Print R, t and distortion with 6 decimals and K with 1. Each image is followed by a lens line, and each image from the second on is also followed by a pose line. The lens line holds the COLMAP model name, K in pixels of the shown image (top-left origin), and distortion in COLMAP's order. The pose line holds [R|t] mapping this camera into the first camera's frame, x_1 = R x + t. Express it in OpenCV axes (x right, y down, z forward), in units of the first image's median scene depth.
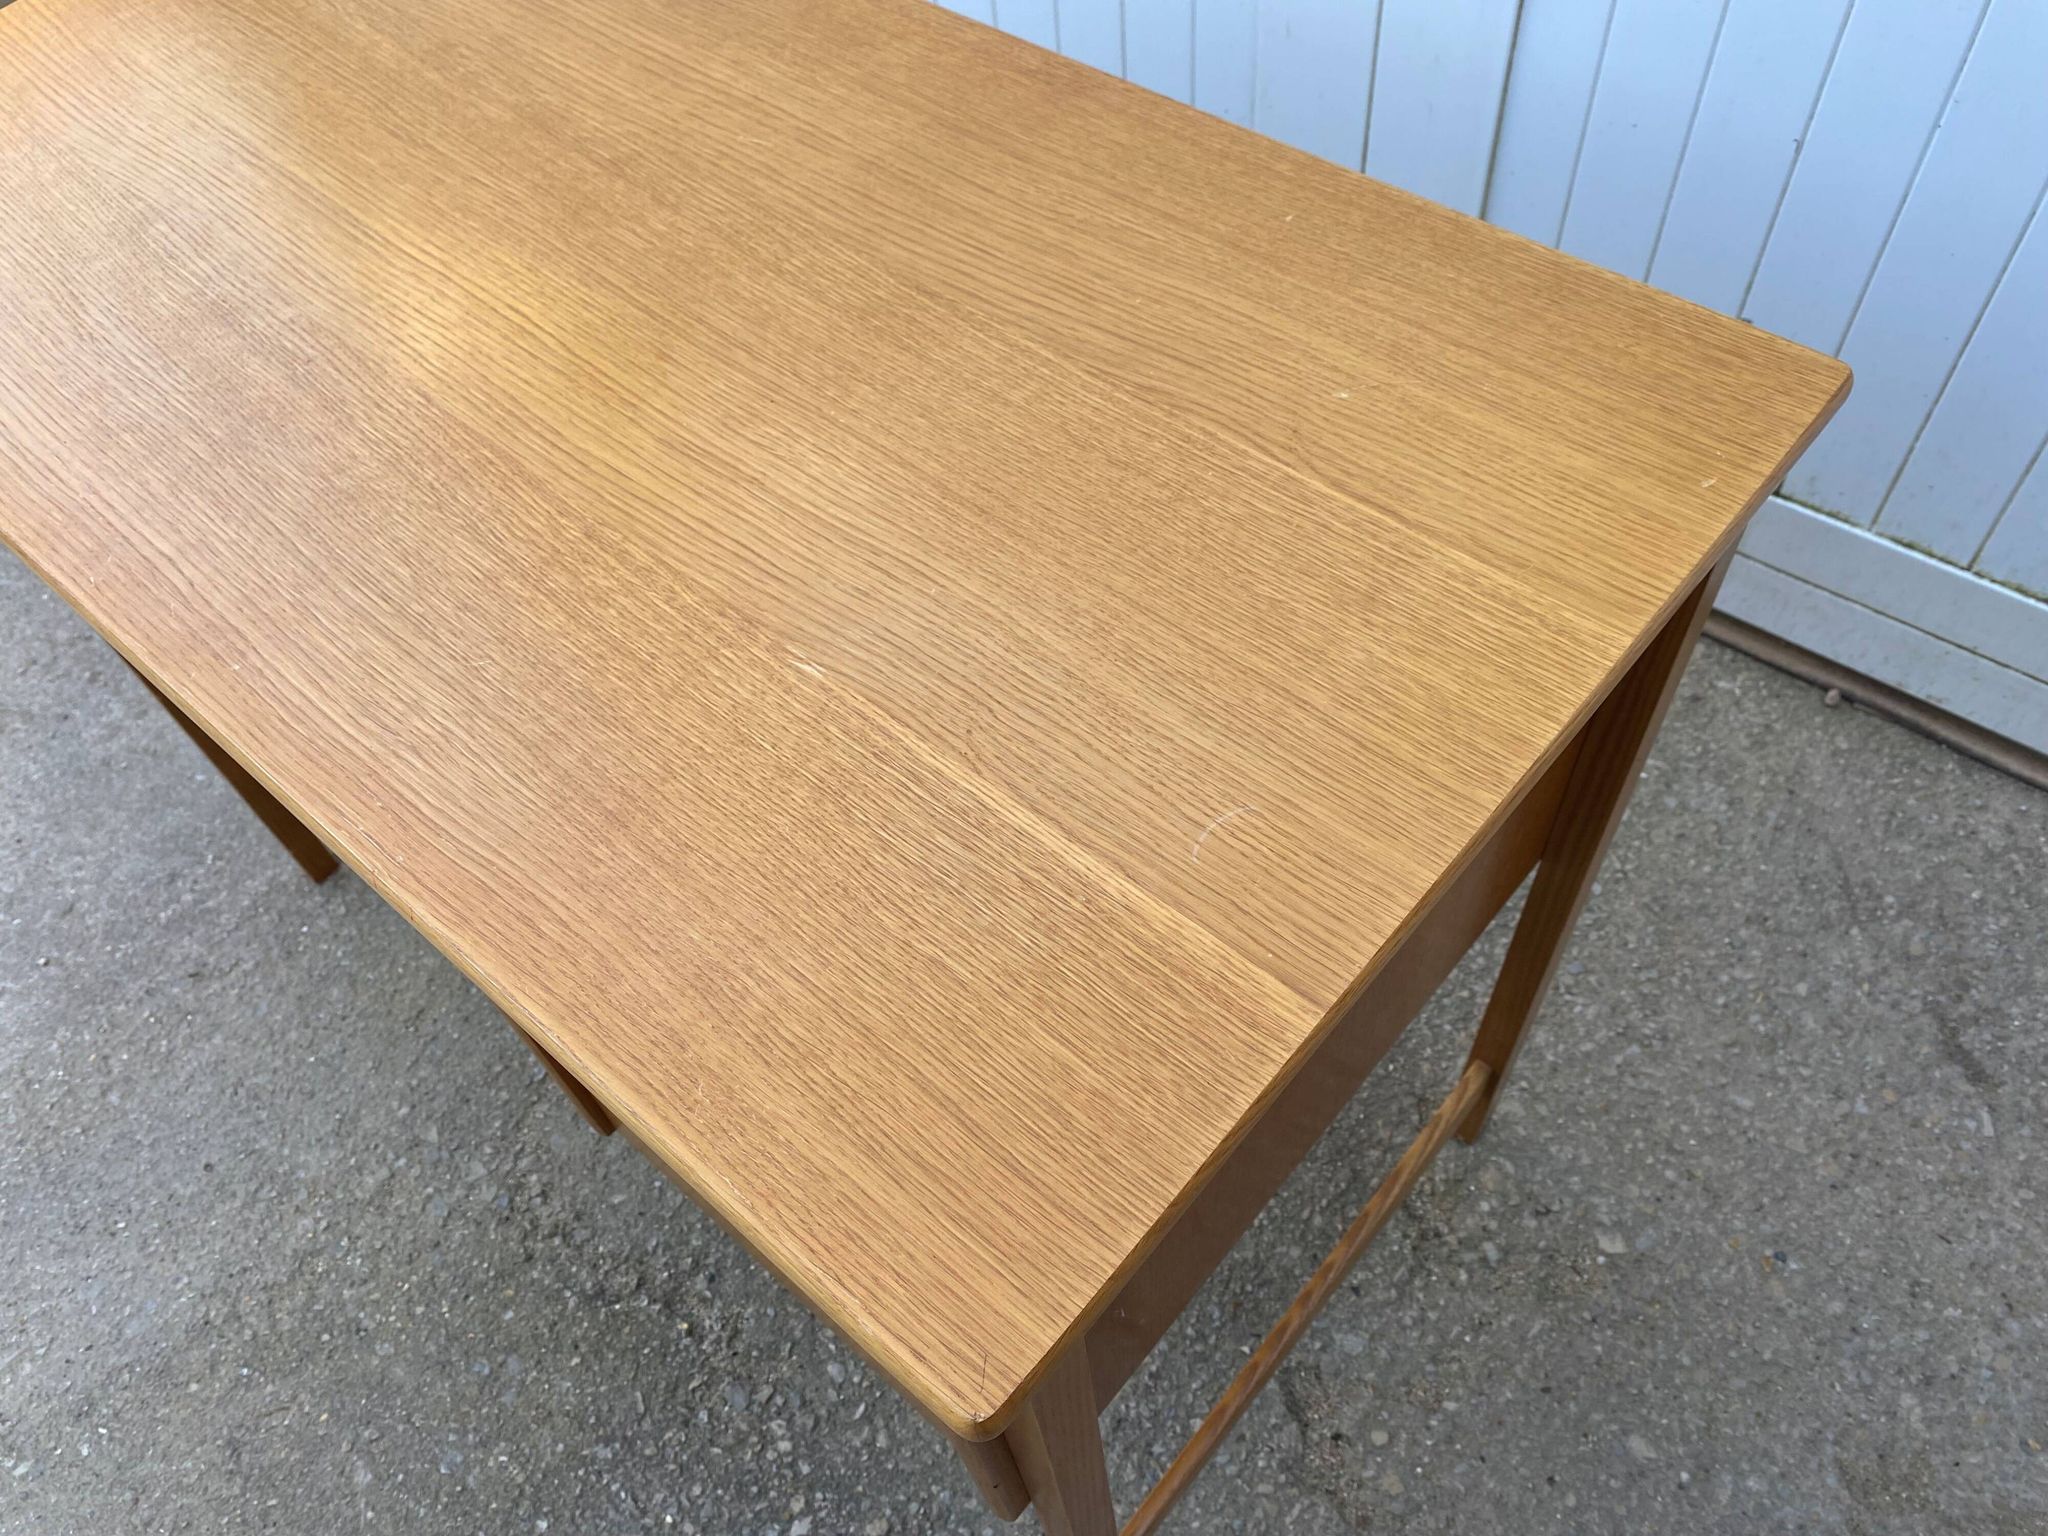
lens RADIAL K [[1566.3, 0, 995.0], [0, 1566.3, 782.3], [0, 0, 1]] dist [0.015347, -0.011823]
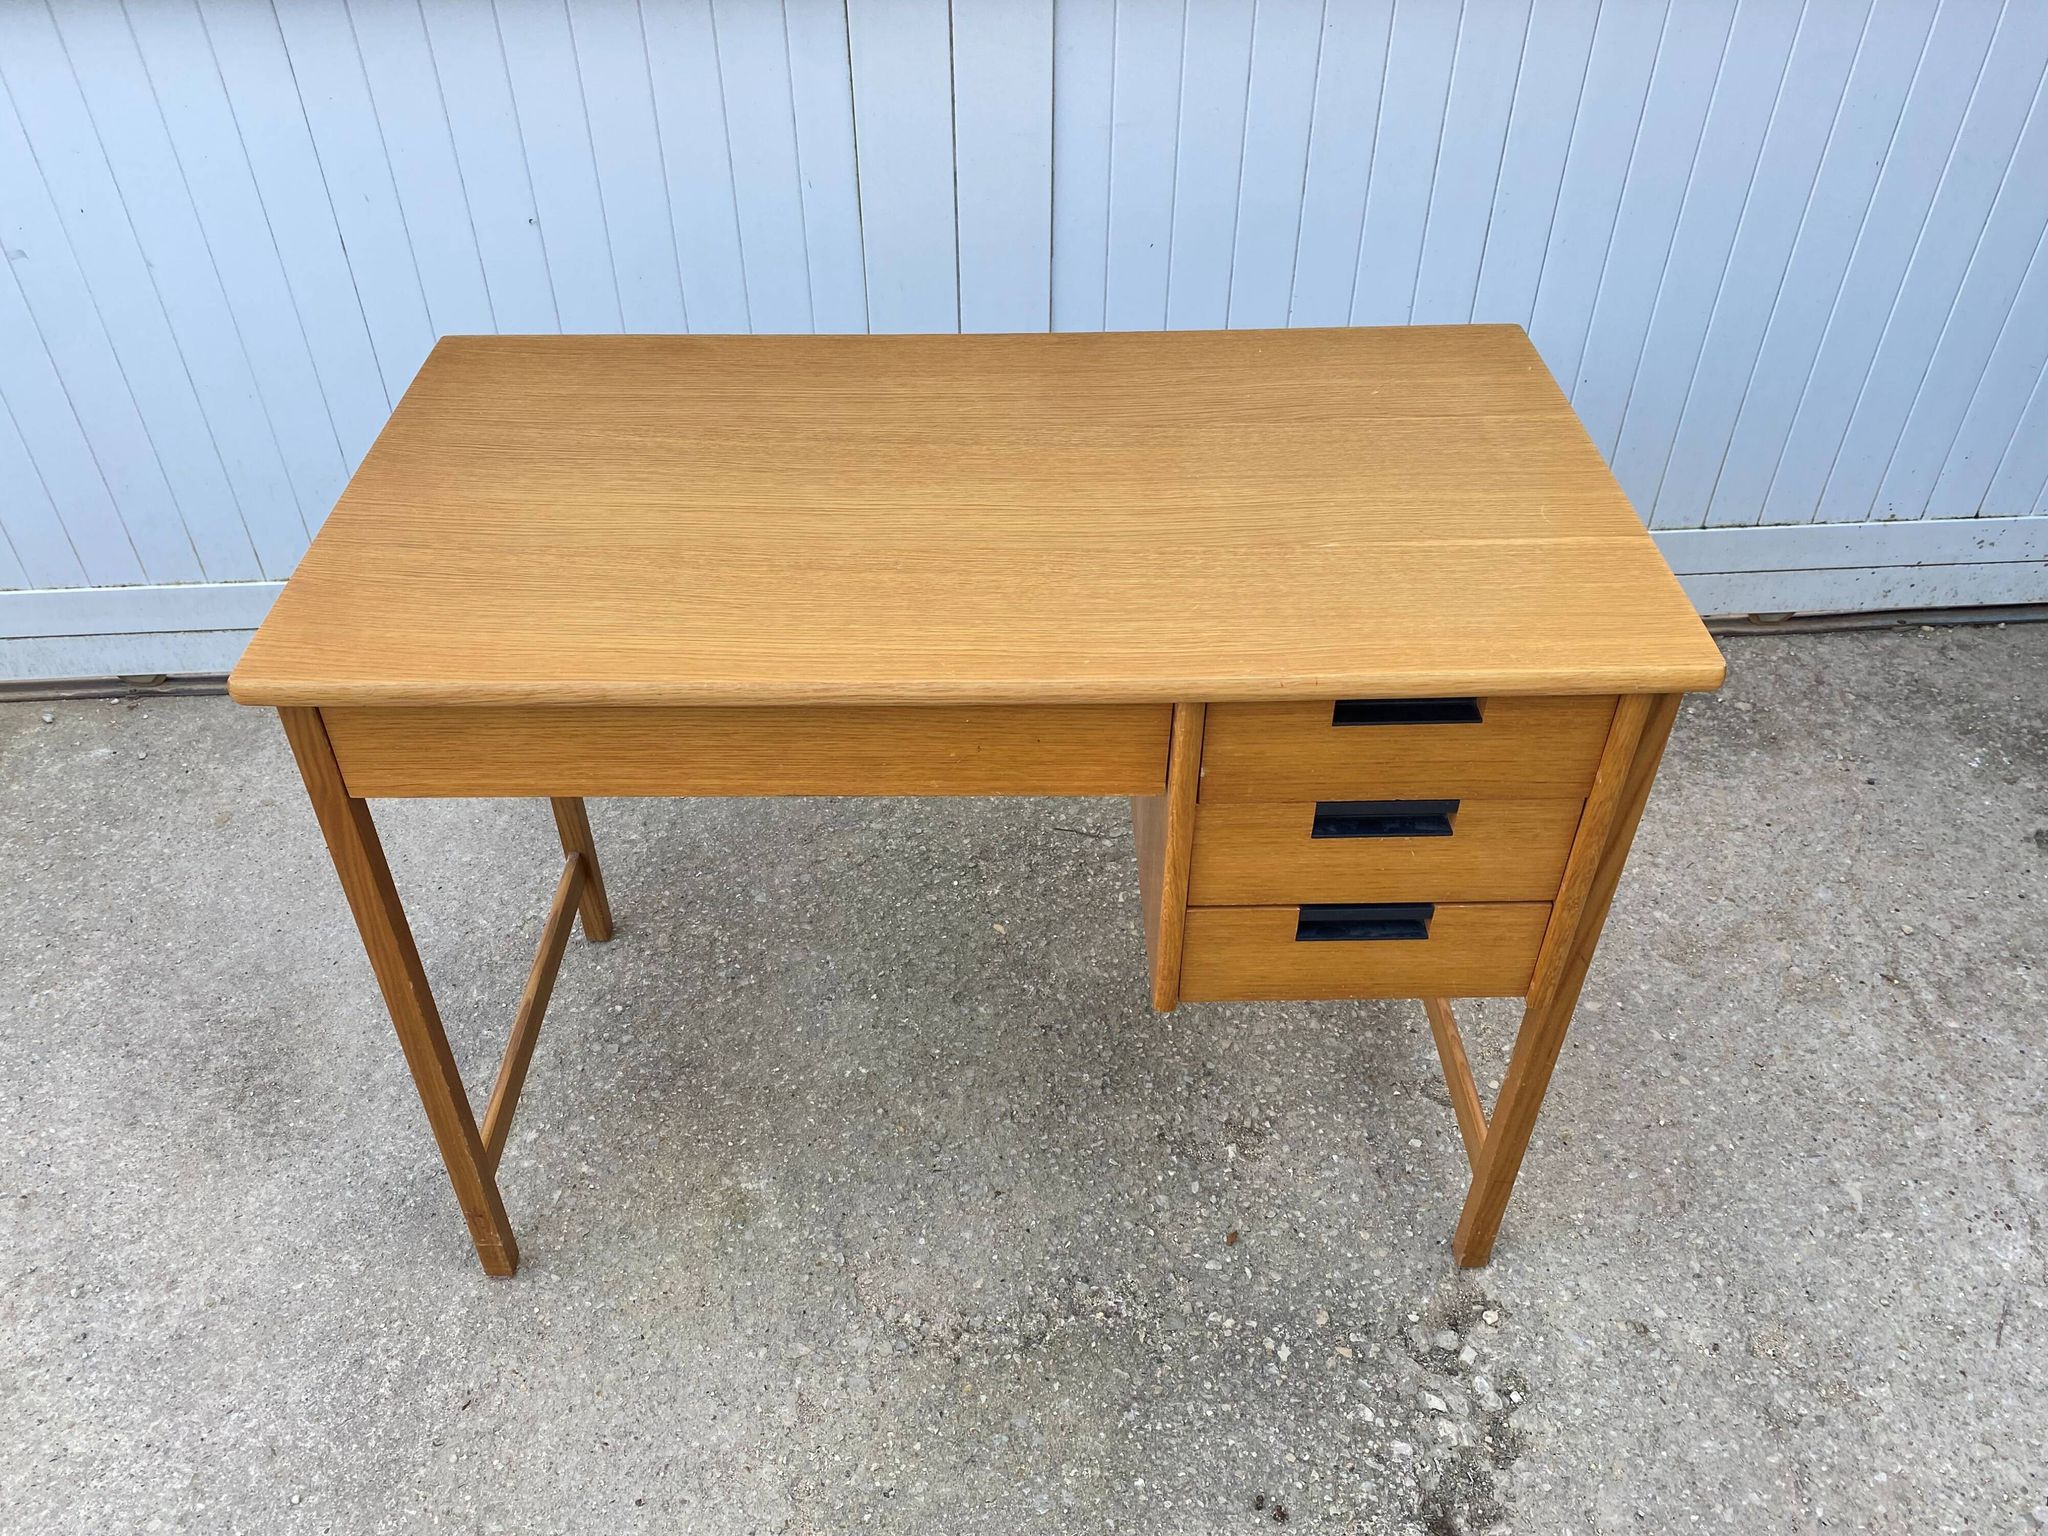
lens RADIAL K [[1566.3, 0, 996.0], [0, 1566.3, 777.3], [0, 0, 1]] dist [0.015347, -0.011823]
pose [[0.742434, -0.364569, 0.562033, -0.833233], [0.514940, 0.847208, -0.130674, 0.108395], [-0.428520, 0.386430, 0.816727, -0.153231]]
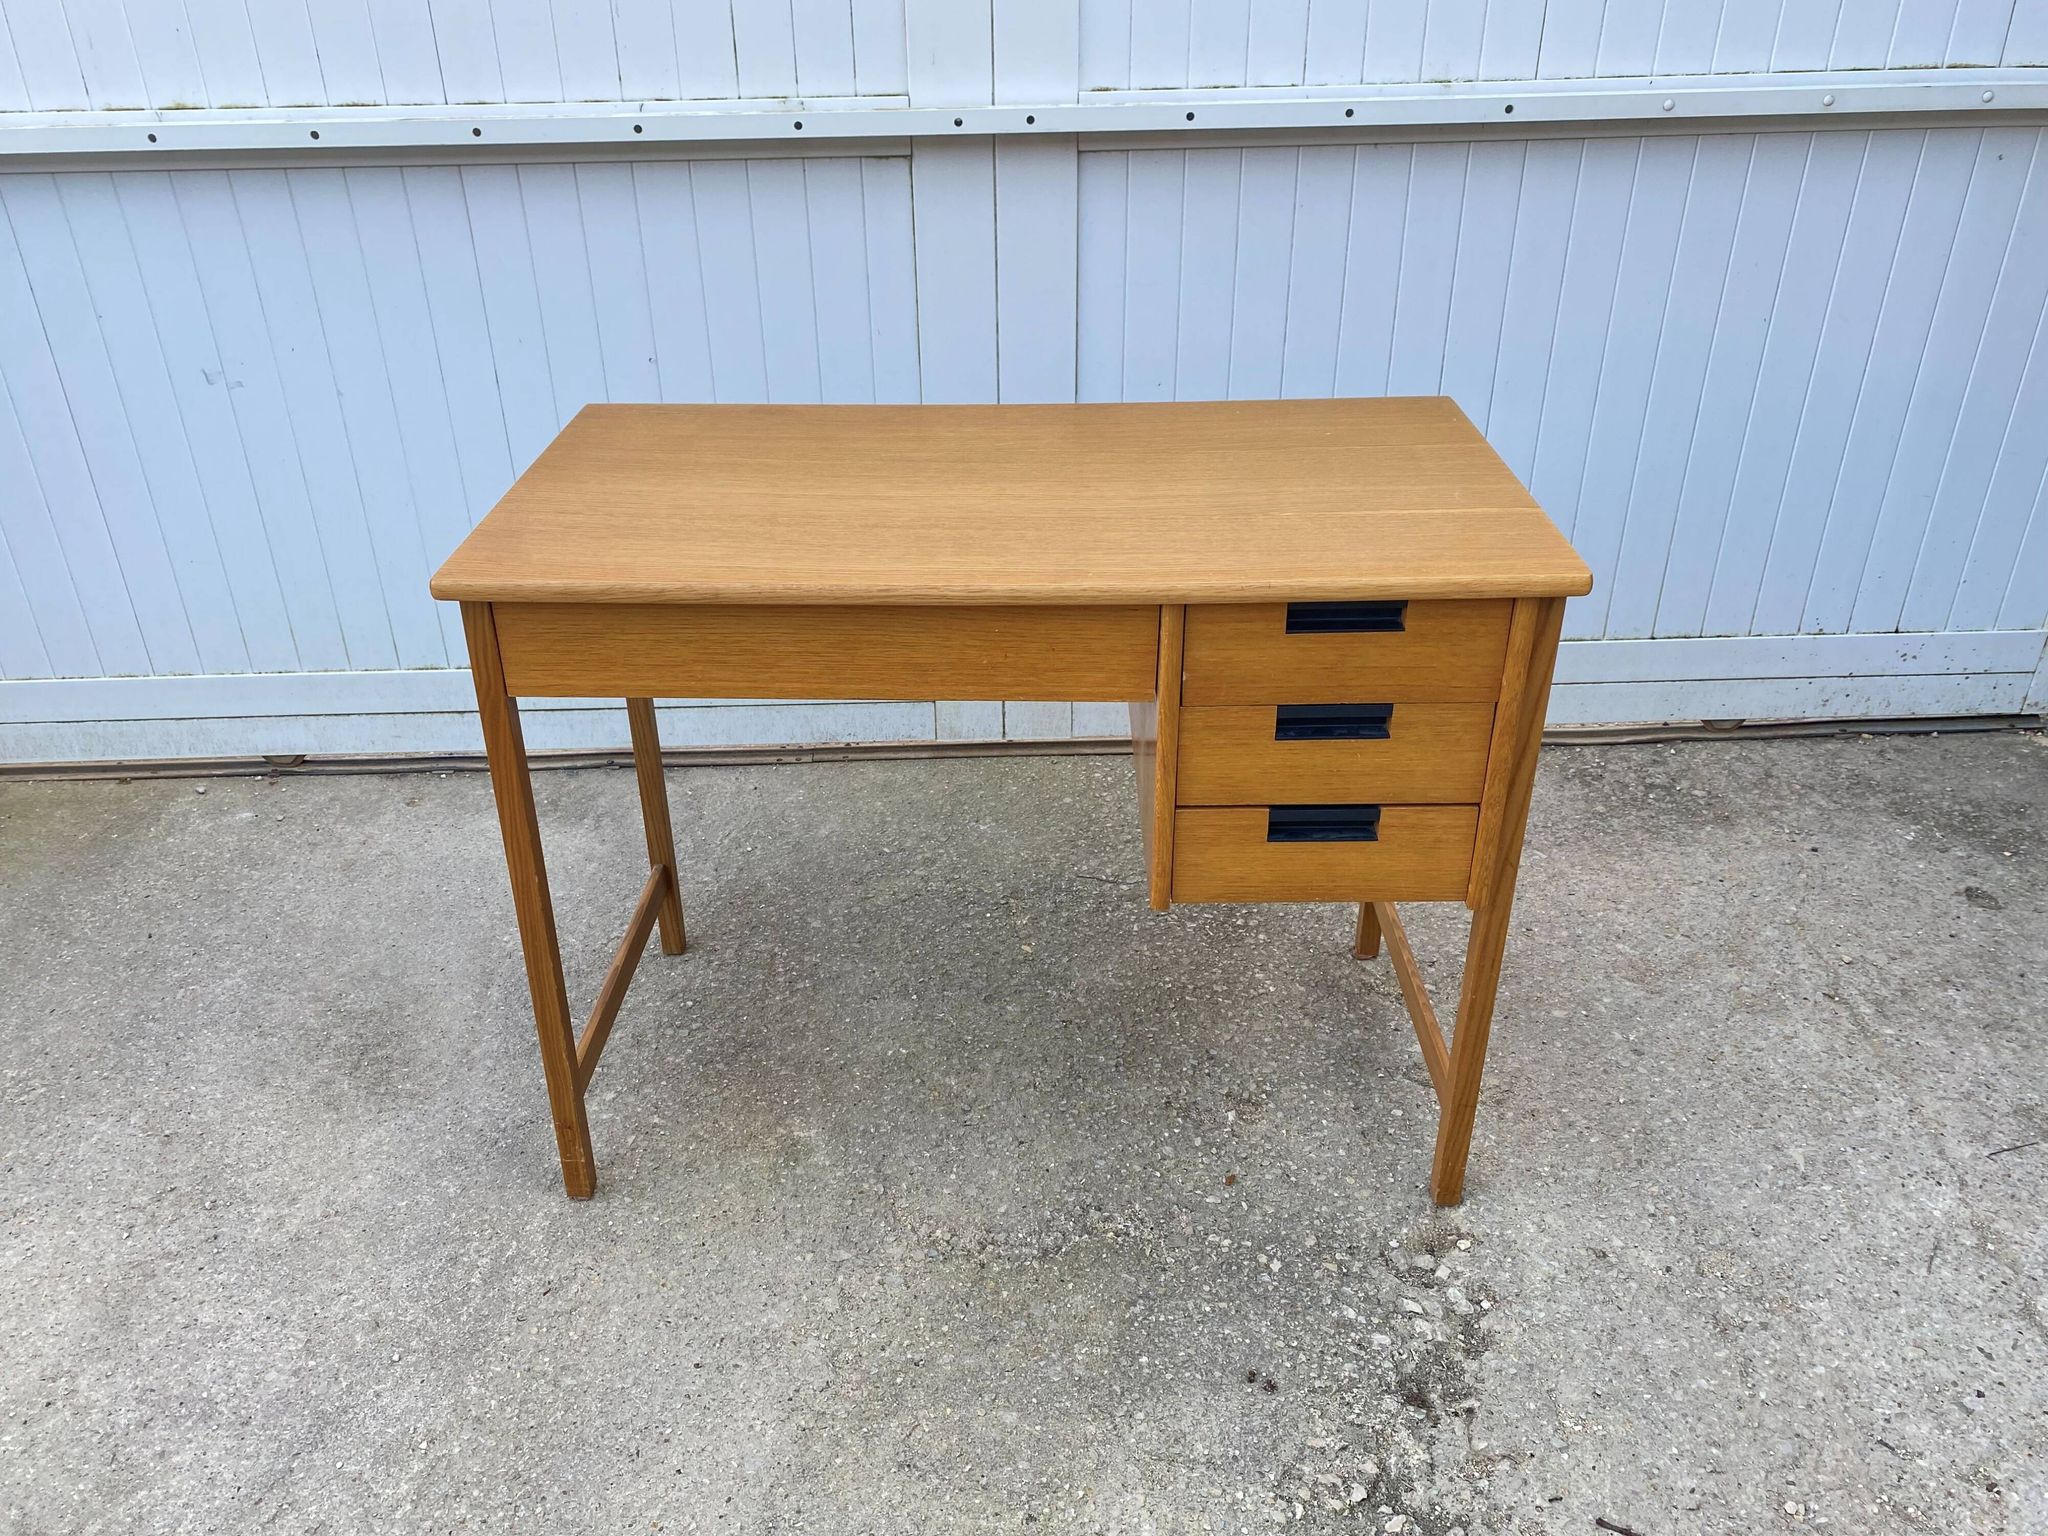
lens RADIAL K [[1566.3, 0, 988.2], [0, 1566.3, 763.2], [0, 0, 1]] dist [0.015347, -0.011823]
pose [[0.764681, -0.242570, 0.597011, -1.047766], [0.497449, 0.811132, -0.307588, 0.394571], [-0.409643, 0.532189, 0.740923, -0.218161]]
